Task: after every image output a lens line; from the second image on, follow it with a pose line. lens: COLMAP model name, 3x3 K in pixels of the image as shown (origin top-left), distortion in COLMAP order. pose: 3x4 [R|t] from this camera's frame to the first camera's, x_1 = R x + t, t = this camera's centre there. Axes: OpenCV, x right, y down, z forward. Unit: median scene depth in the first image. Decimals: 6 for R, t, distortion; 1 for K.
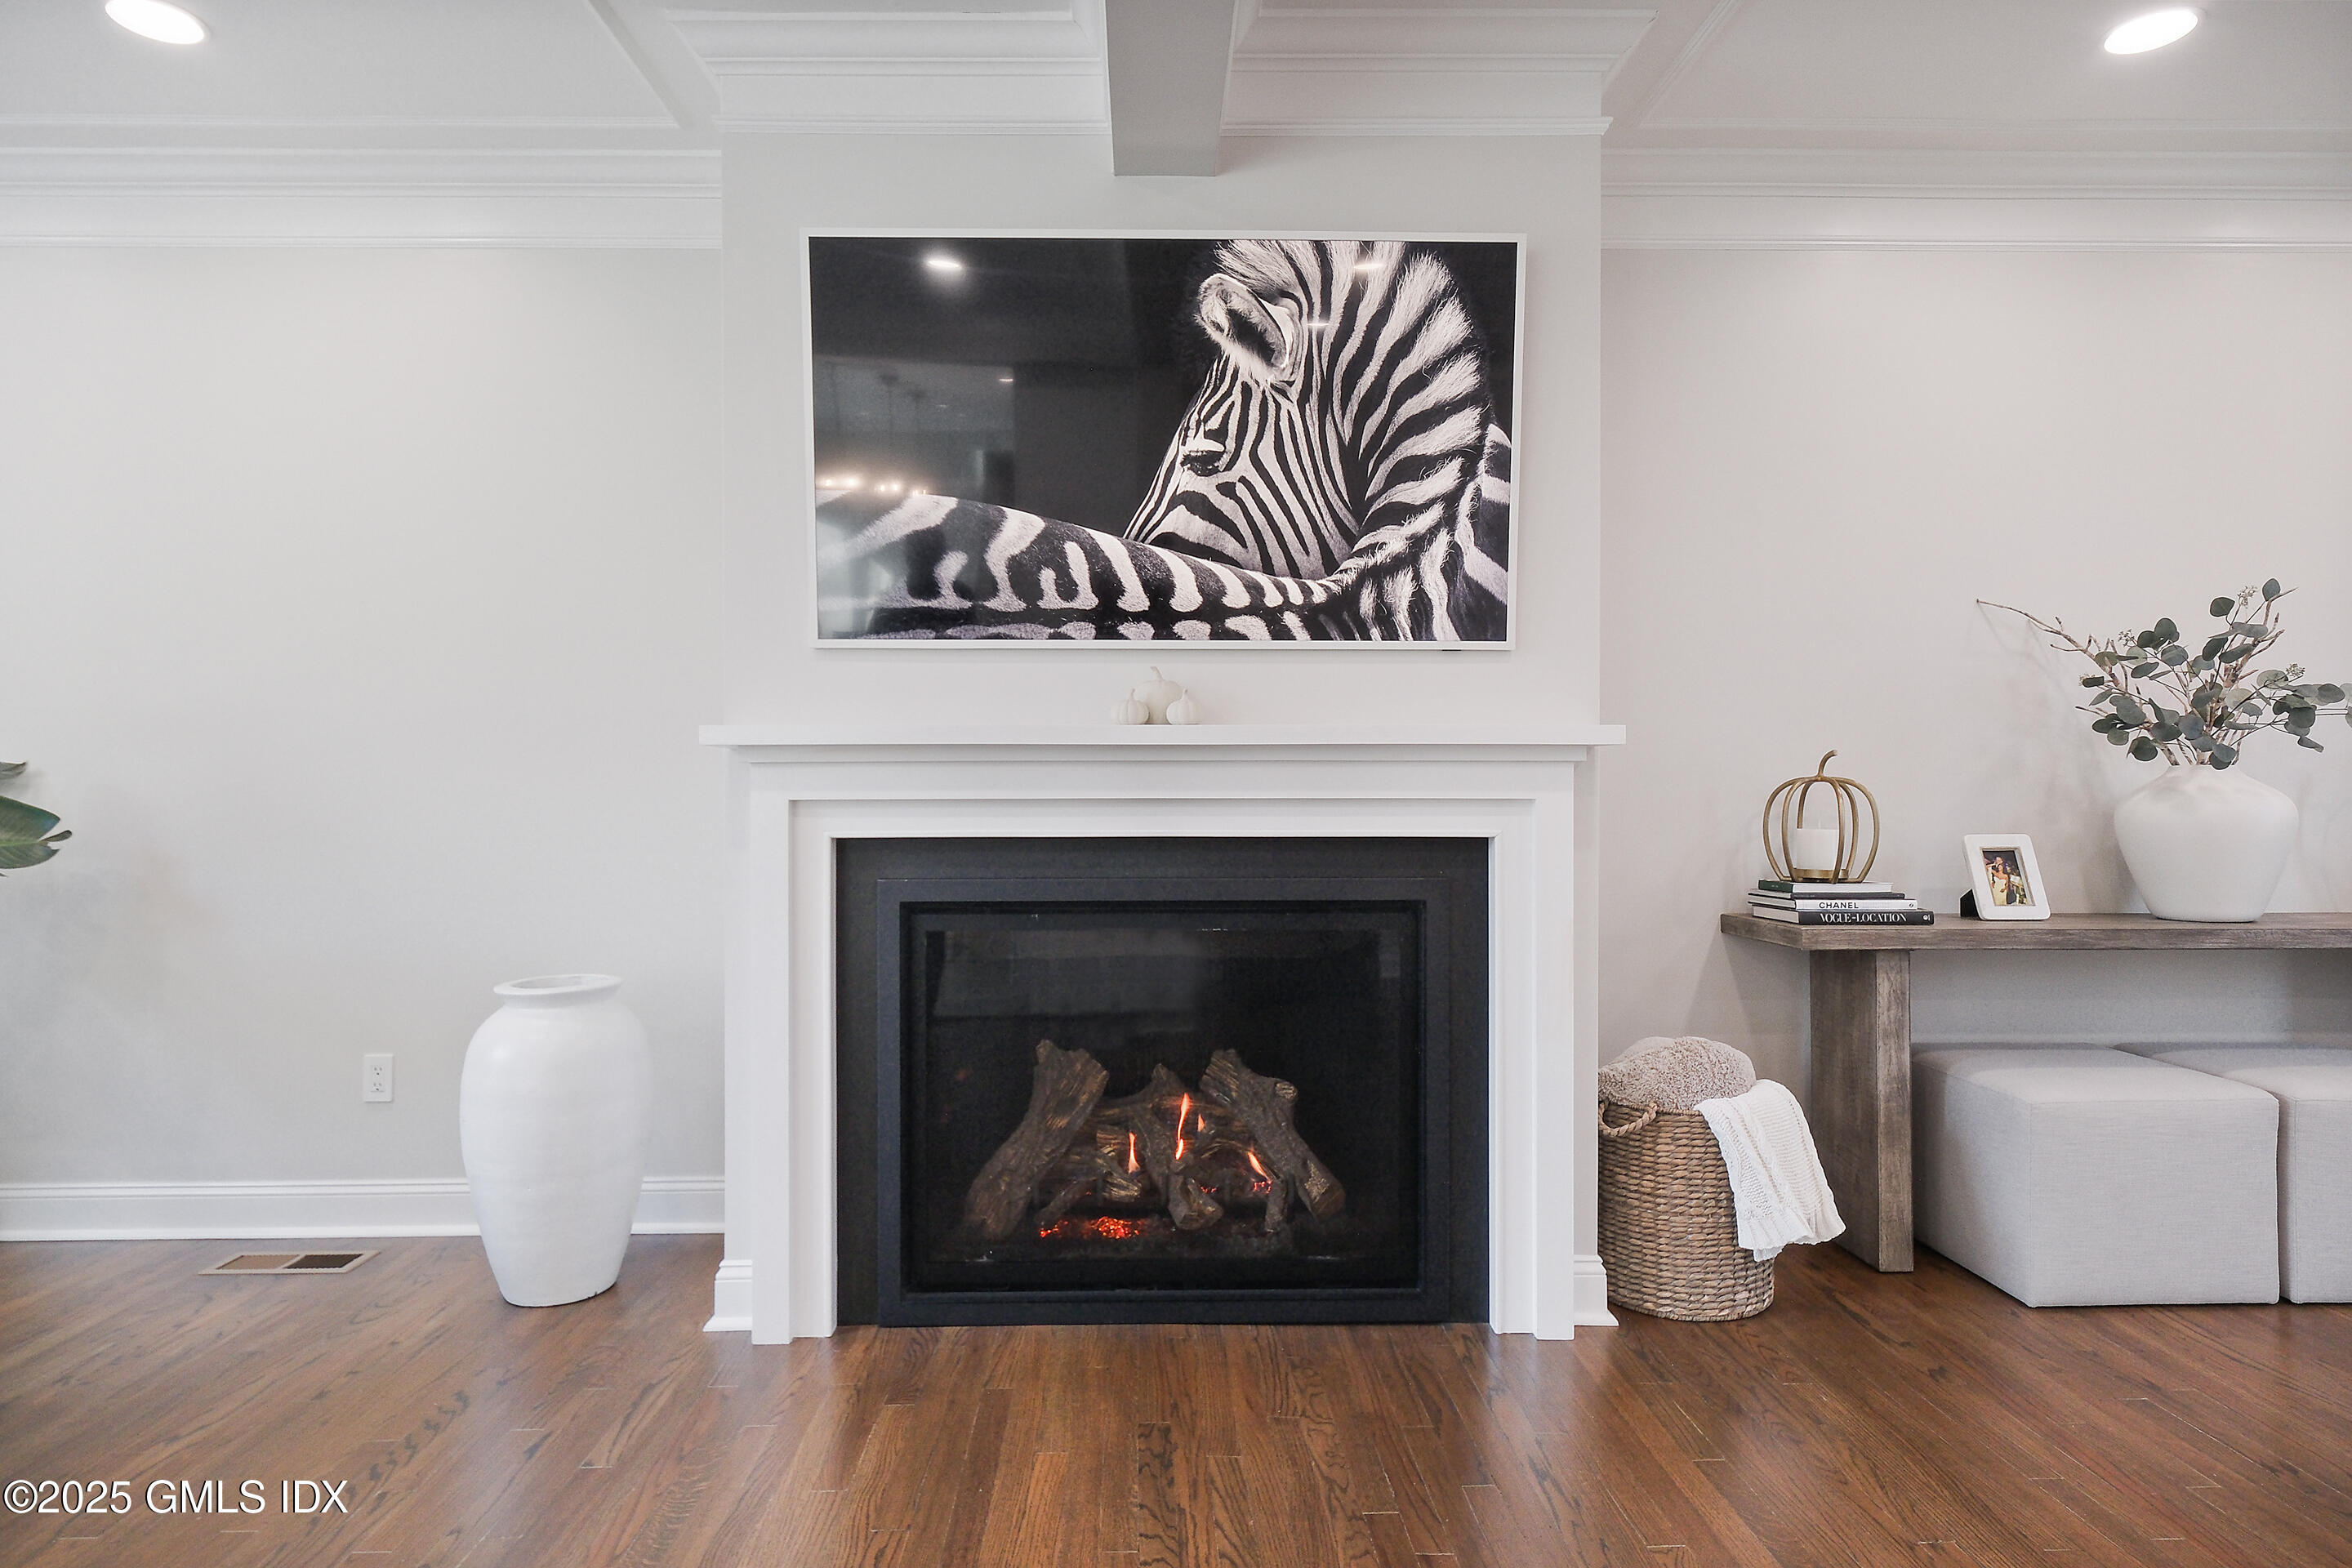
lens RADIAL K [[1331.7, 0, 1174.7], [0, 1331.7, 779.4], [0, 0, 1]] dist [-0.001743, -0.000335]
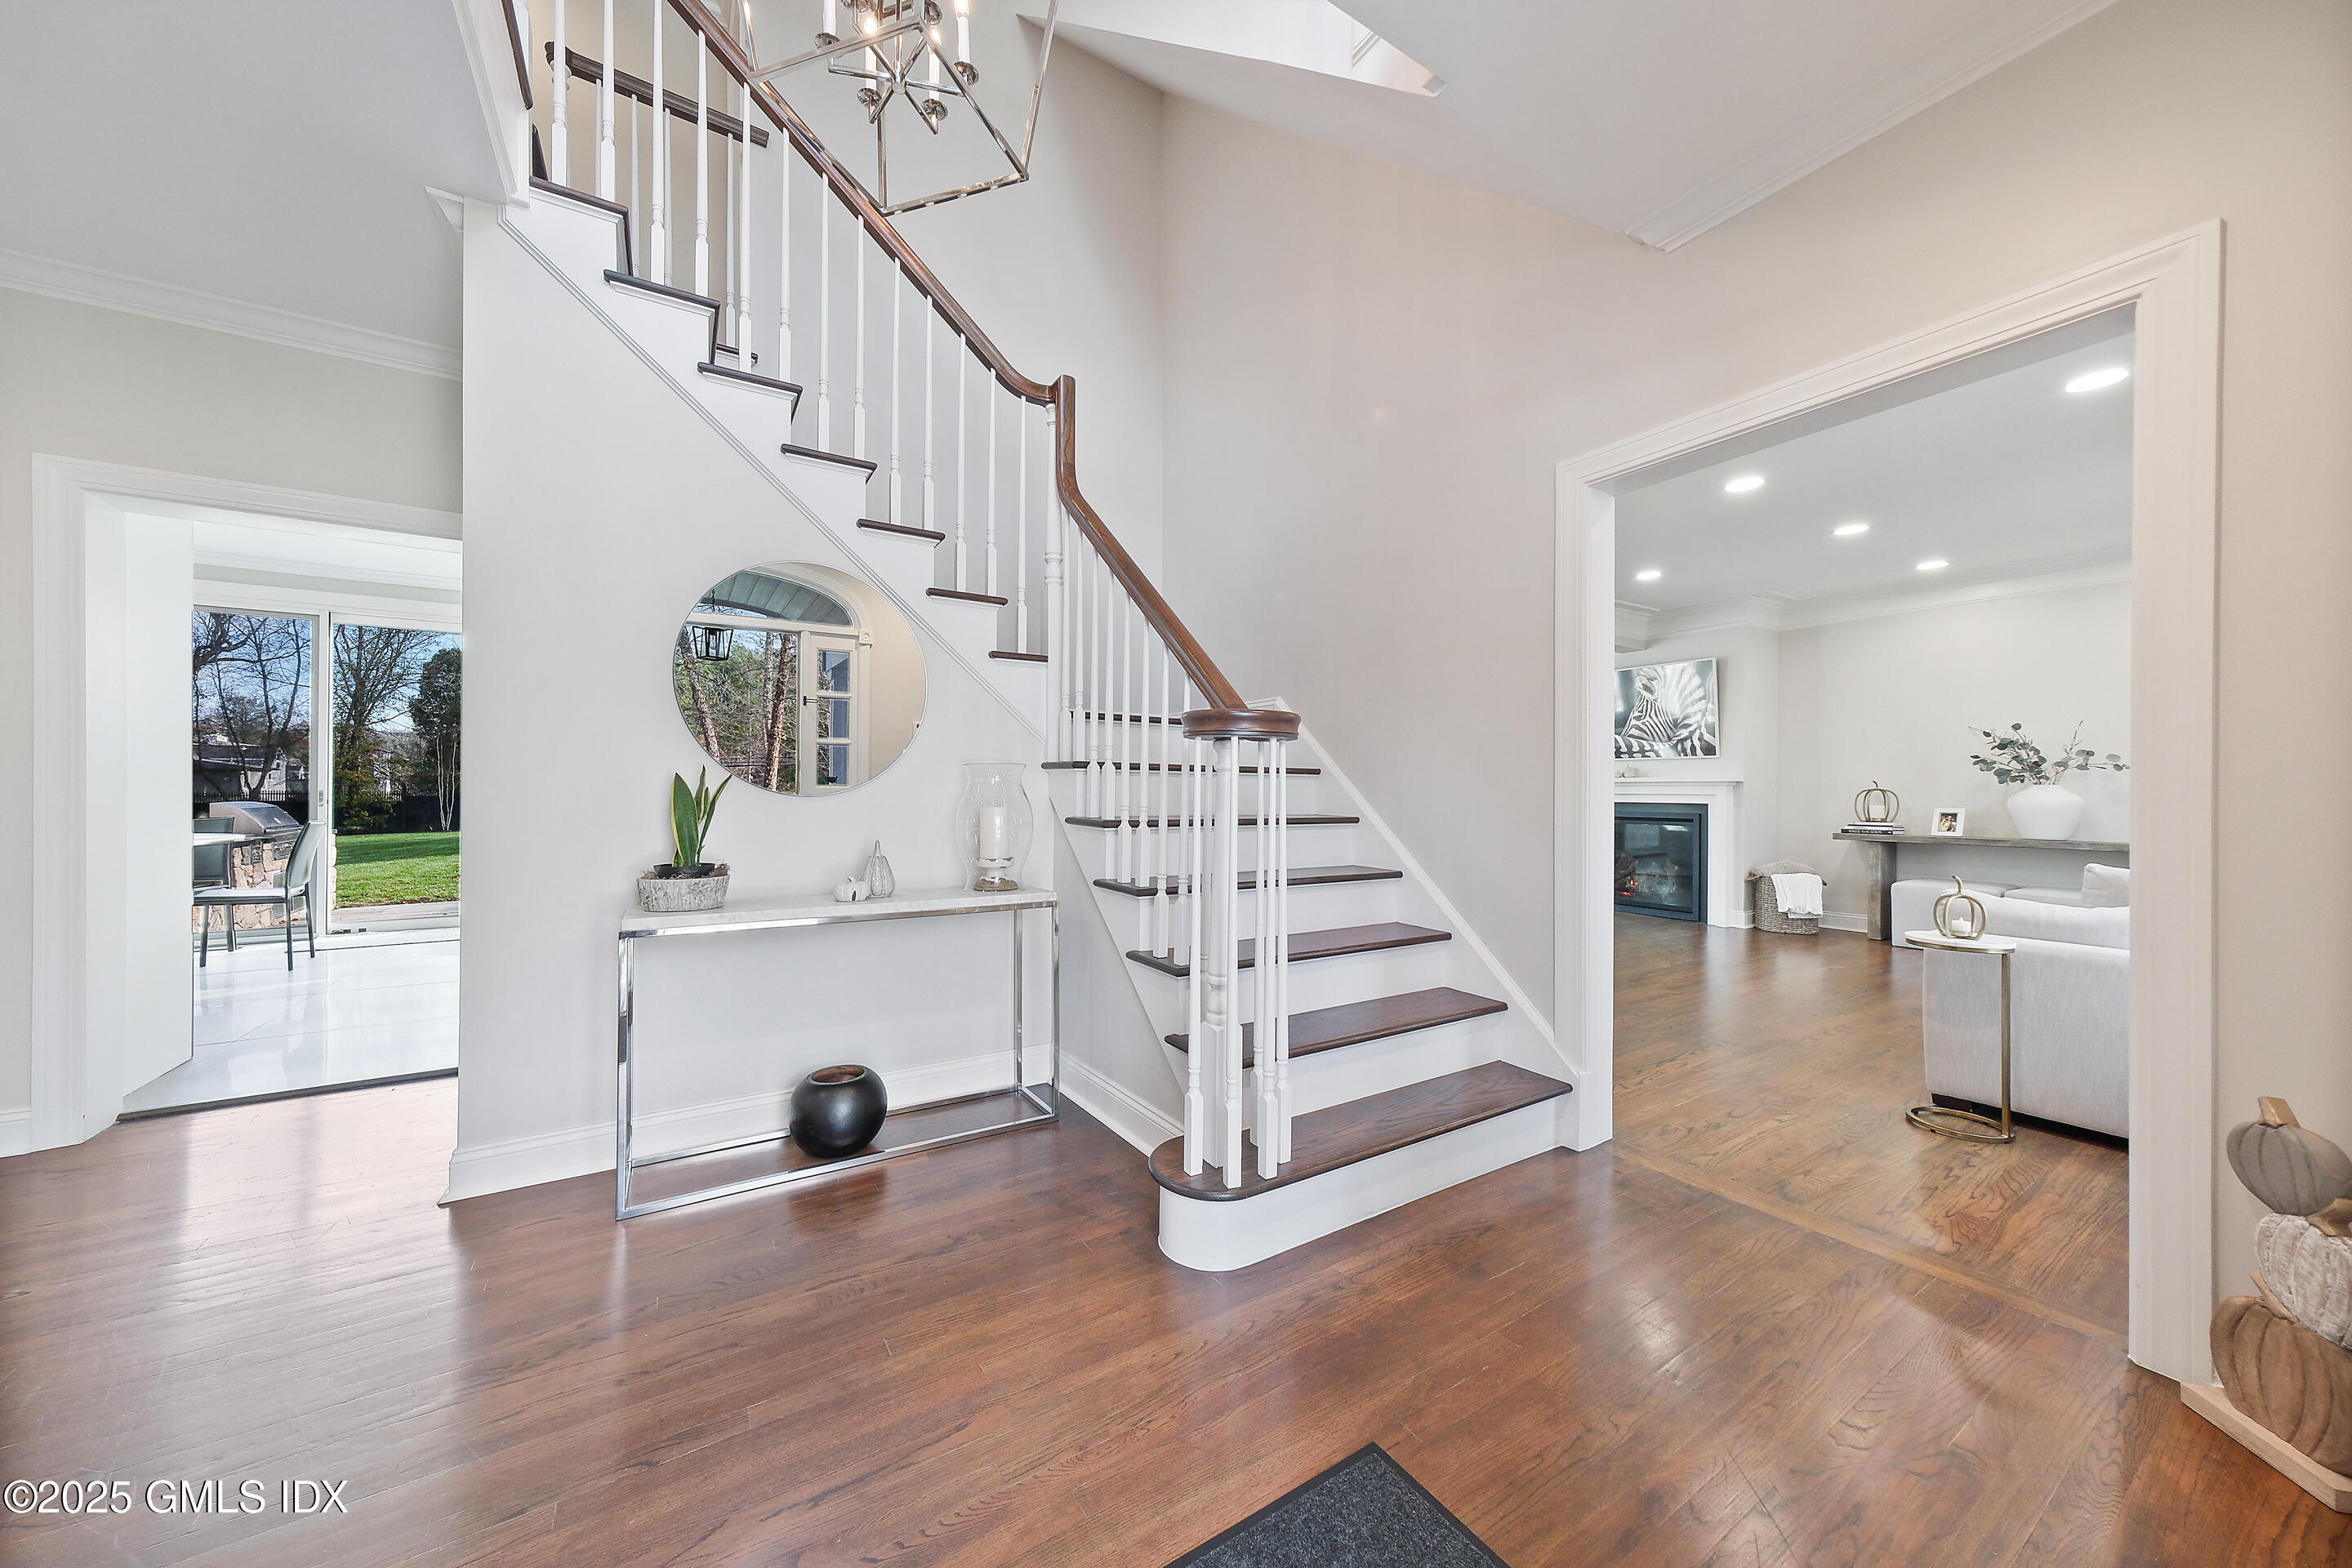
lens RADIAL K [[818.2, 0, 1177.3], [0, 818.2, 789.6], [0, 0, 1]] dist [0.000014, -0.000029]
pose [[0.507721, -0.001690, -0.861520, 1.563529], [-0.000765, 0.999997, -0.002412, 0.006944], [0.861521, 0.001884, 0.507718, -1.673735]]
